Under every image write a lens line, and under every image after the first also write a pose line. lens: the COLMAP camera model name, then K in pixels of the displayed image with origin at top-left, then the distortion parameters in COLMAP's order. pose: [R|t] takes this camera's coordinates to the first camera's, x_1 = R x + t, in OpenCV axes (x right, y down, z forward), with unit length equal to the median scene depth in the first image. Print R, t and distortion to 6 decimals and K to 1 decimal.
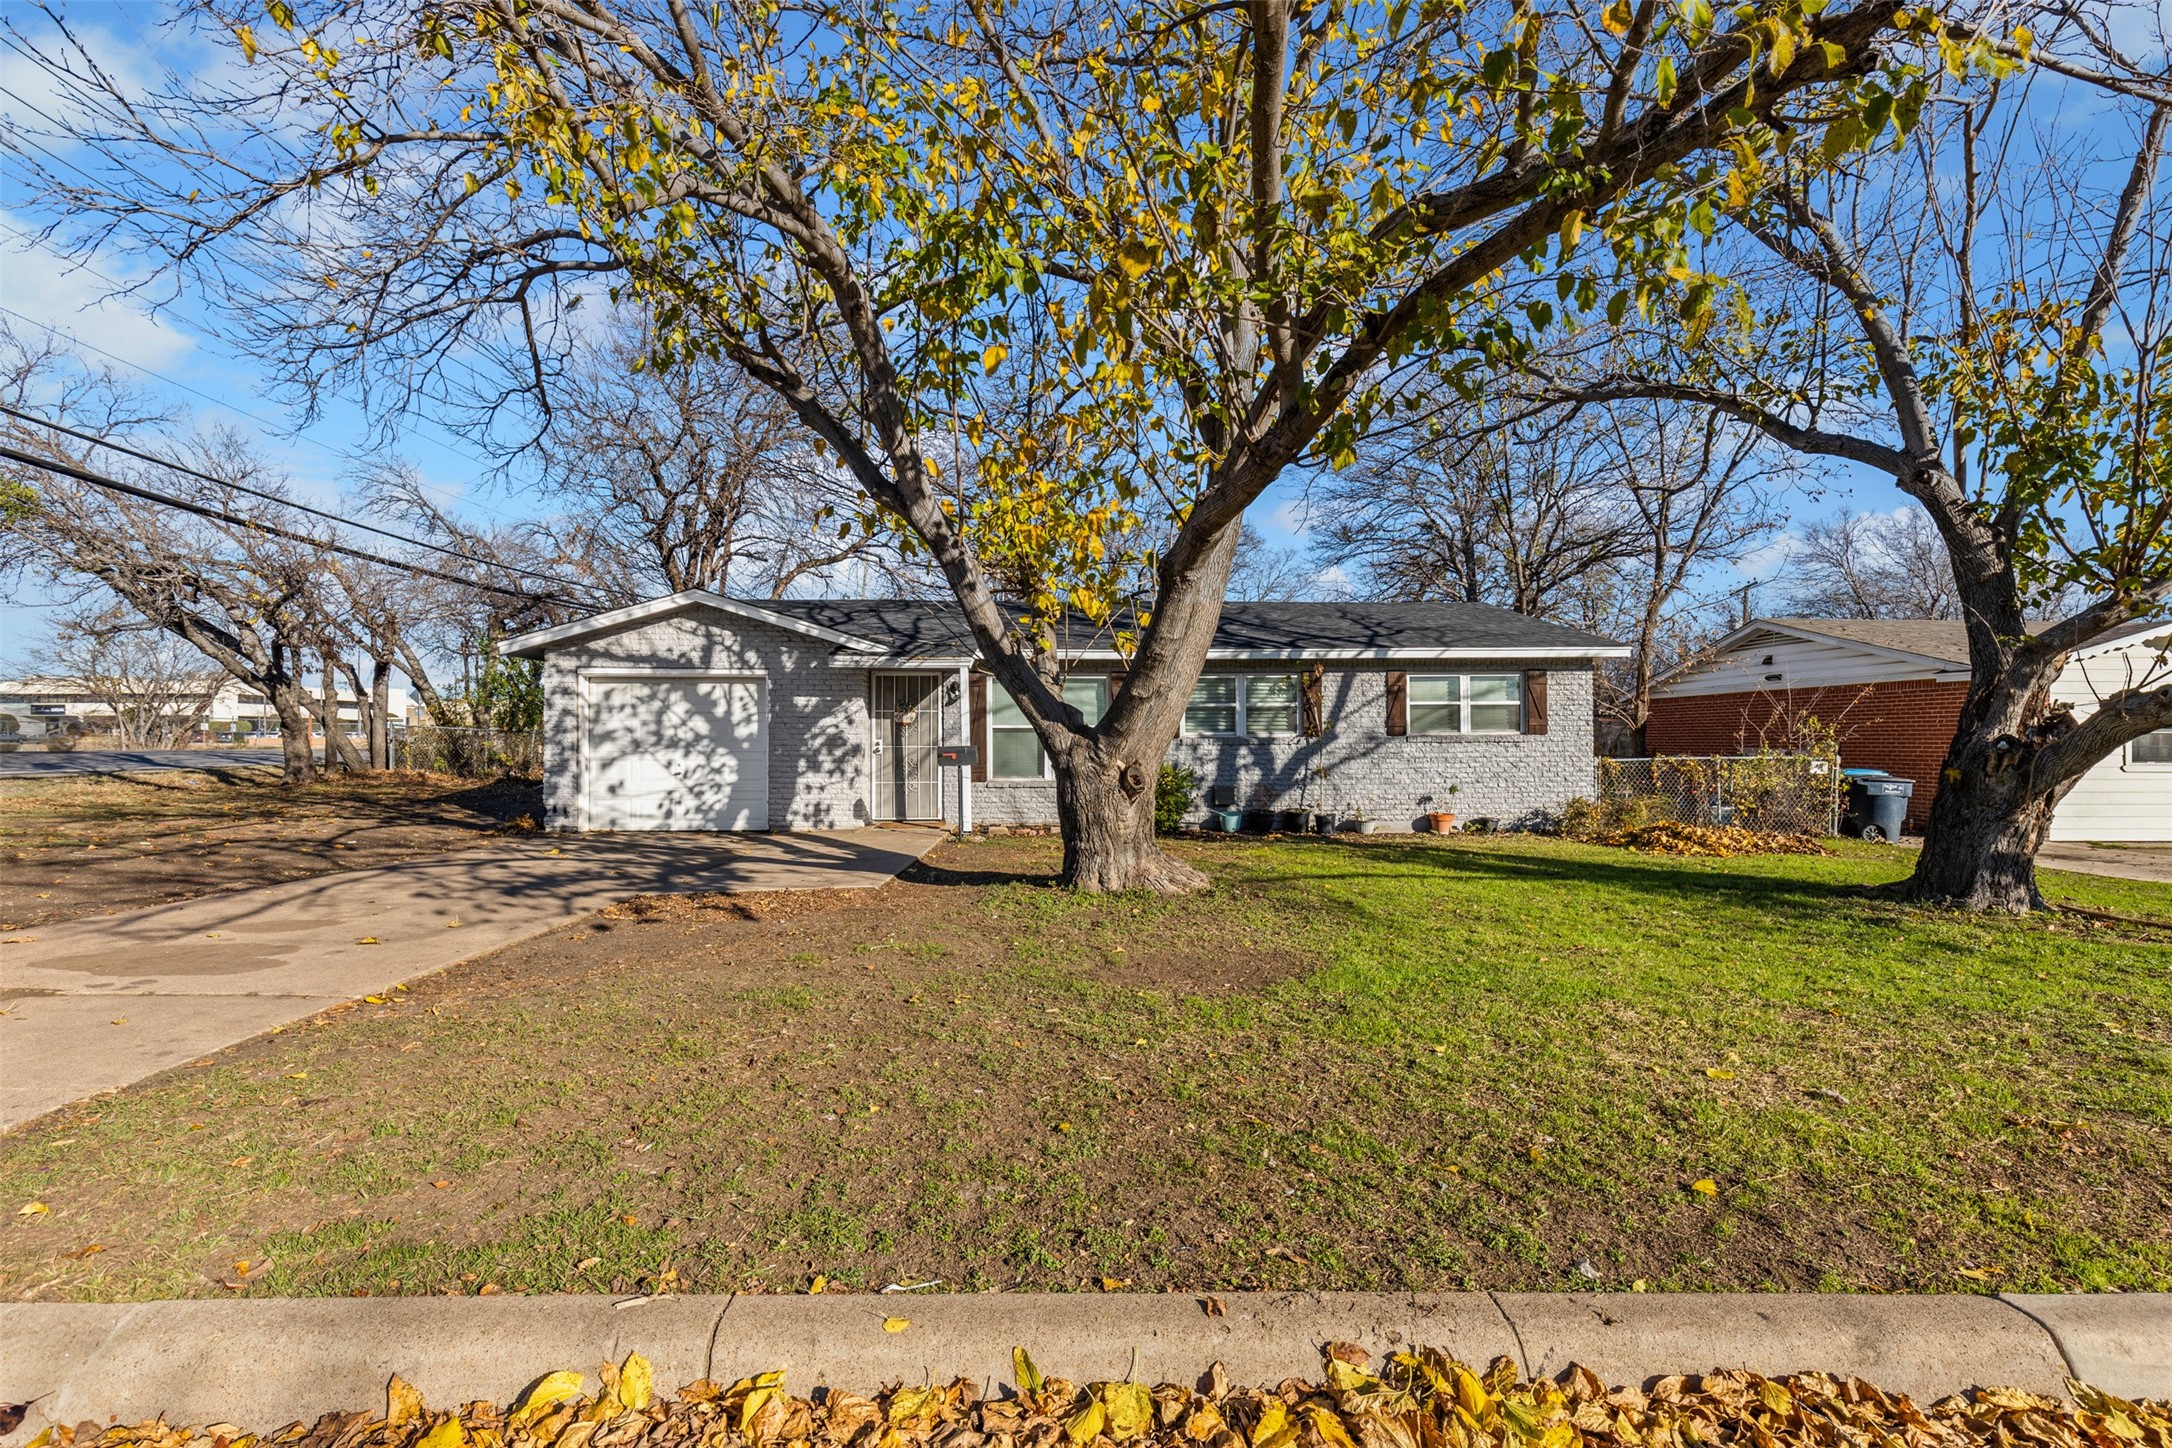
lens RADIAL K [[973.5, 0, 1094.9], [0, 973.5, 732.7], [0, 0, 1]] dist [0.000791, -0.000038]
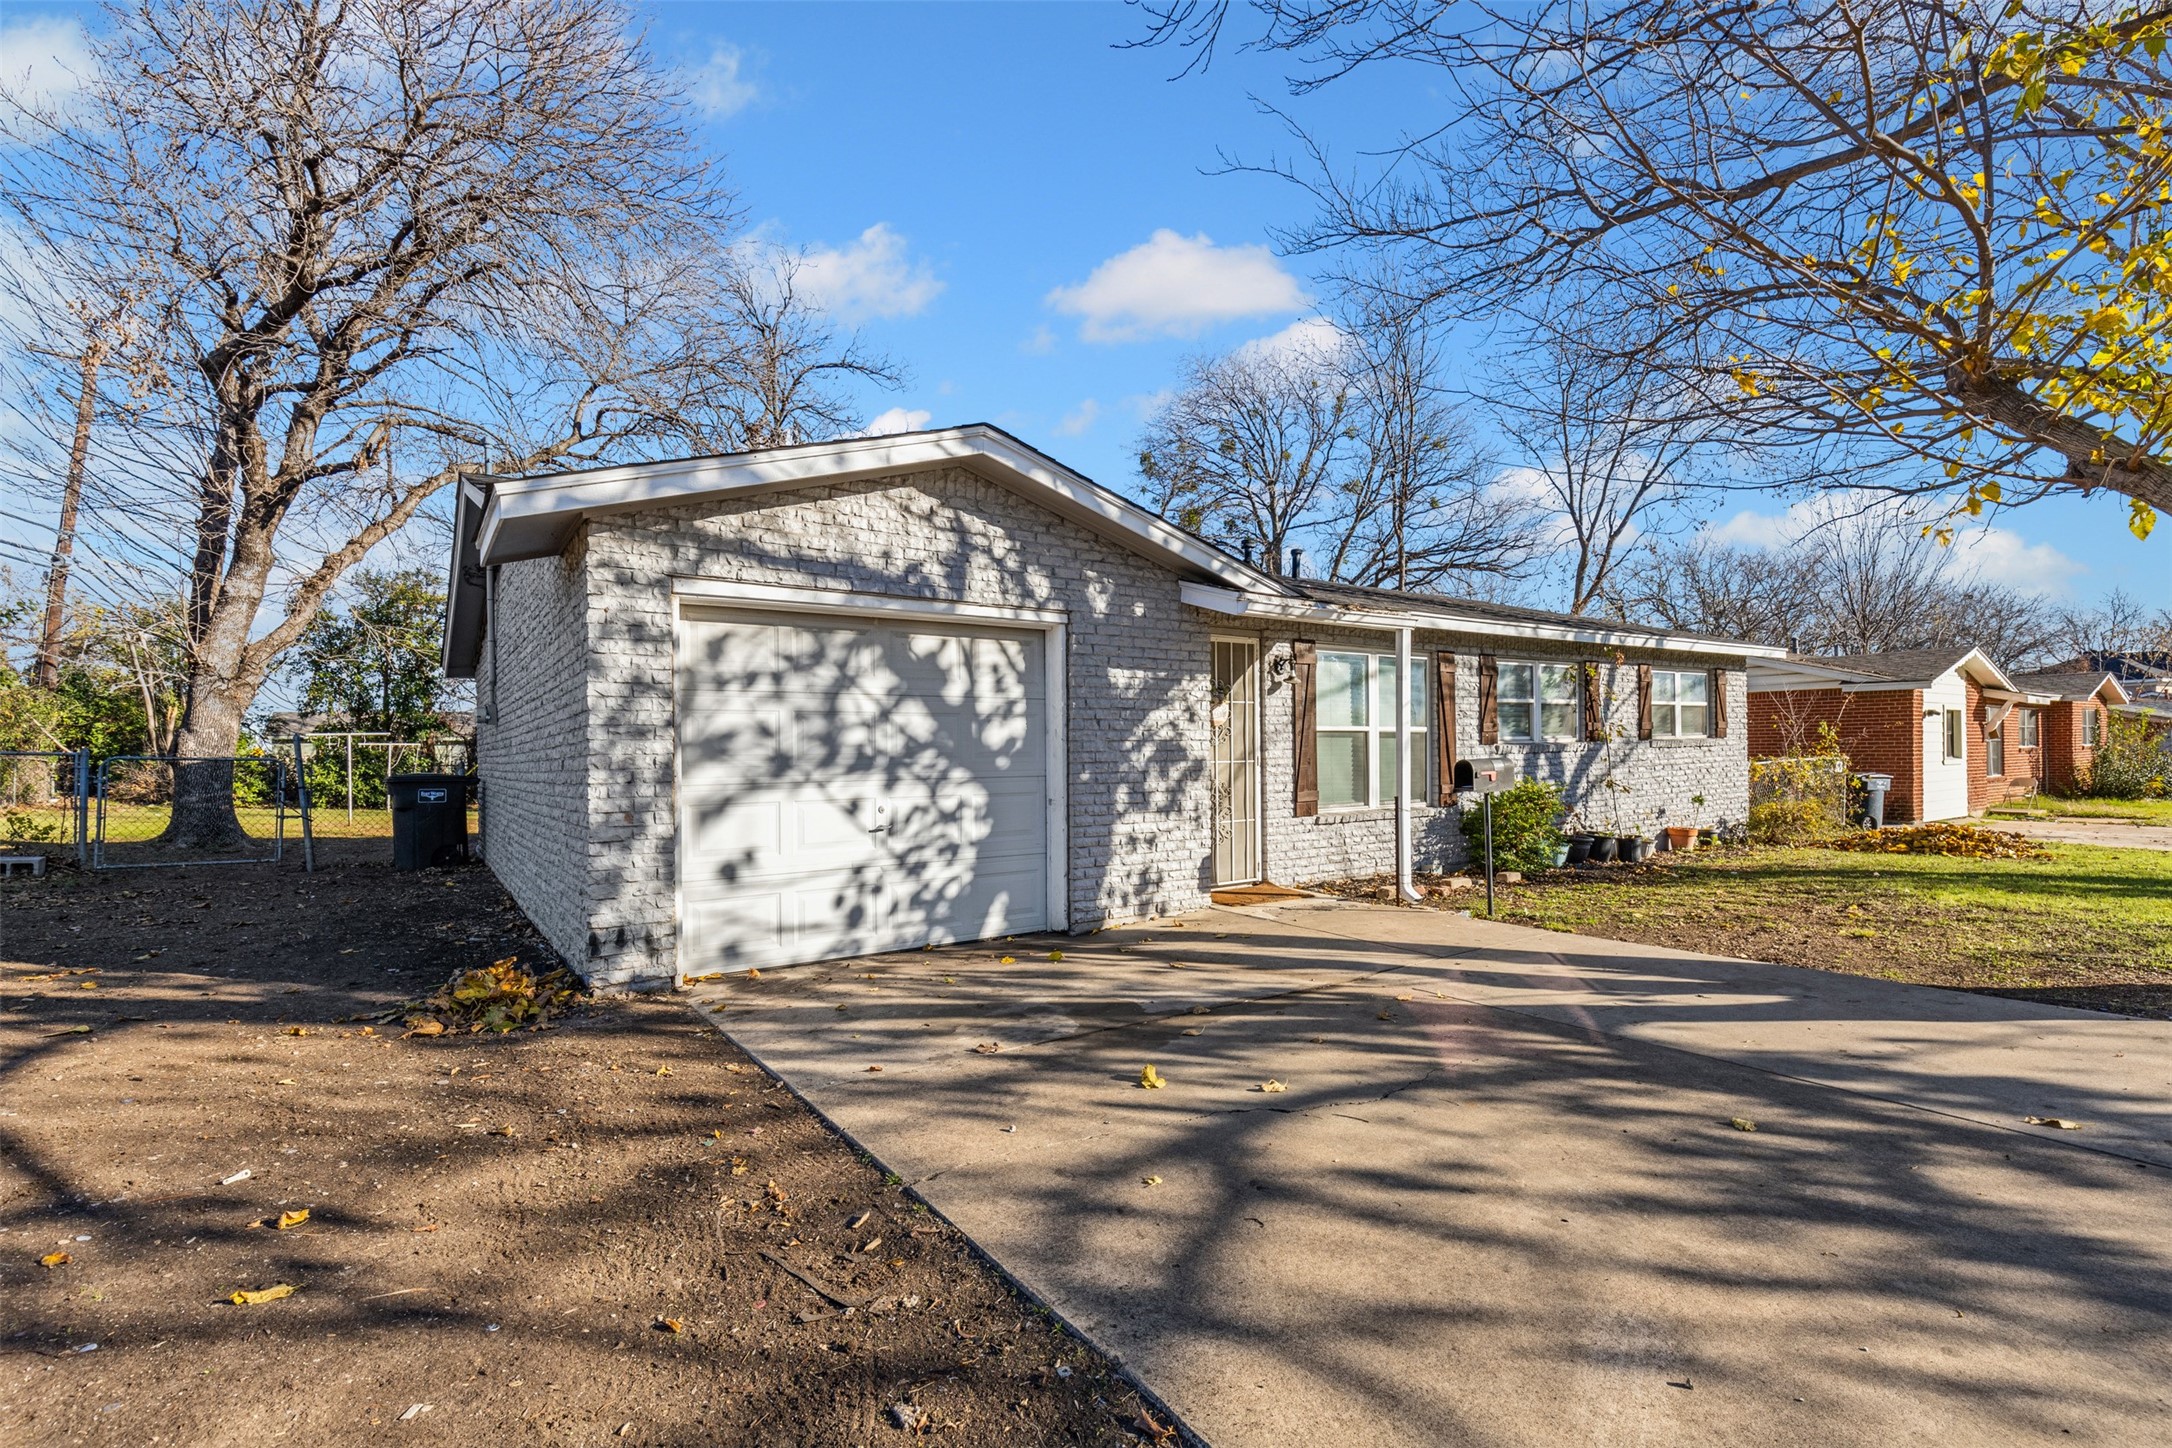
lens RADIAL K [[973.5, 0, 1094.9], [0, 973.5, 732.7], [0, 0, 1]] dist [0.000791, -0.000038]
pose [[0.844128, 0.001608, 0.536139, -0.585628], [0.001576, 0.999984, -0.005480, 0.000577], [-0.536139, 0.005470, 0.844112, 0.558255]]
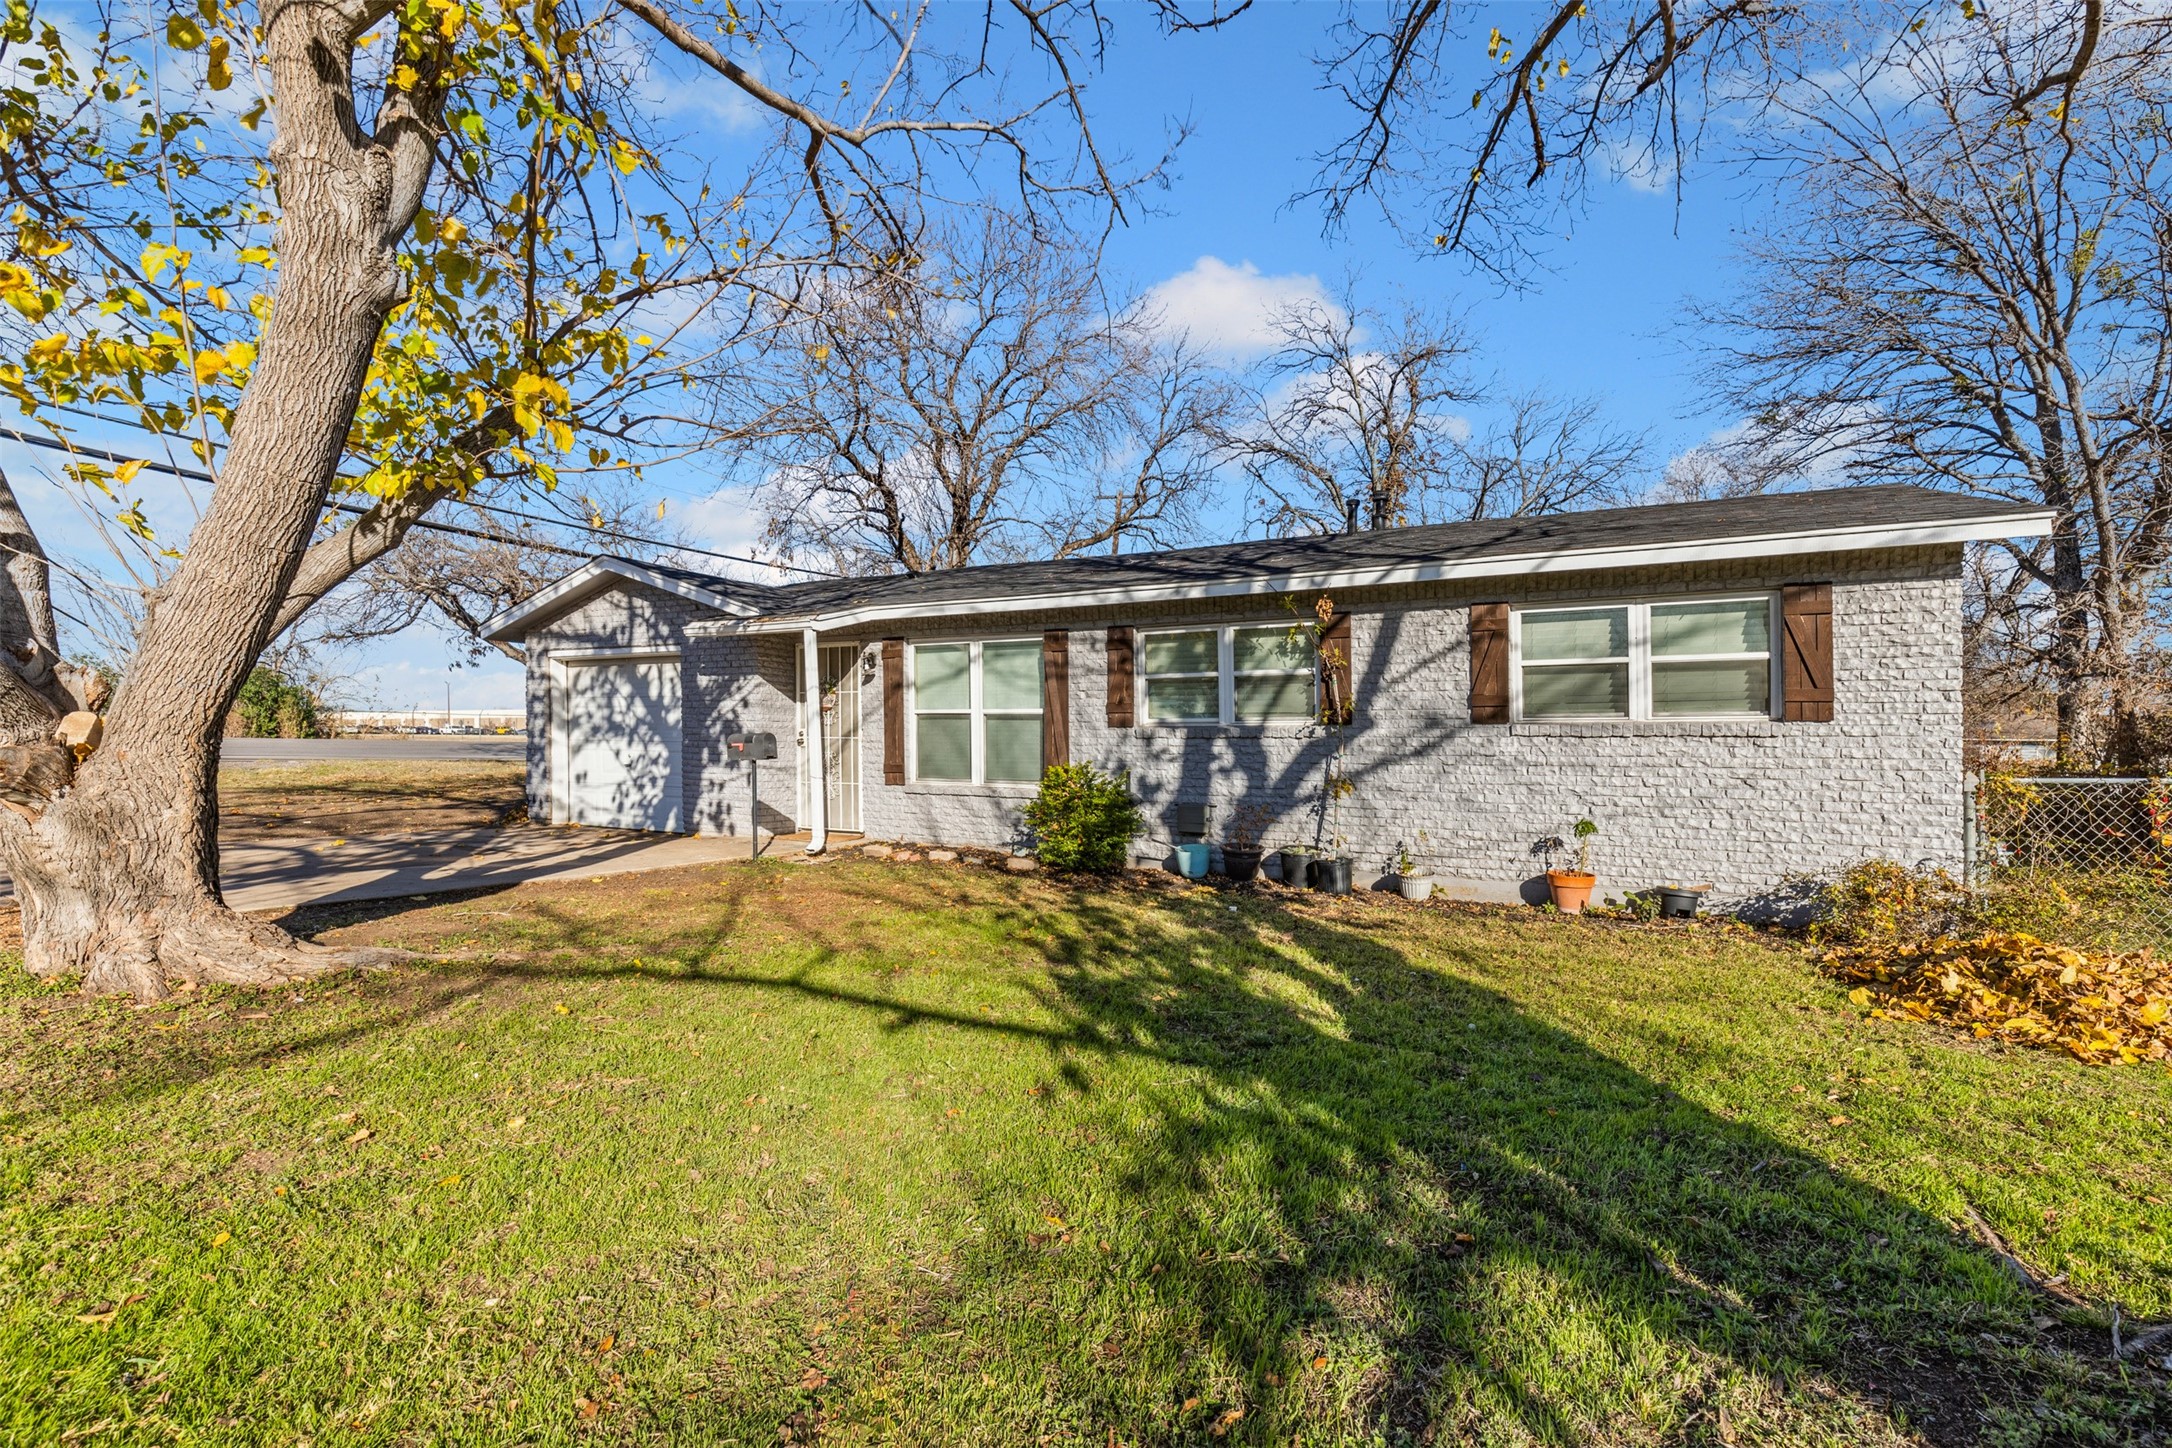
lens RADIAL K [[971.9, 0, 1120.4], [0, 971.9, 738.1], [0, 0, 1]] dist [0.000934, -0.000665]
pose [[0.868262, 0.008110, -0.496039, 0.418918], [-0.007558, 0.999967, 0.003119, 0.012150], [0.496048, 0.001041, 0.868295, 0.445890]]
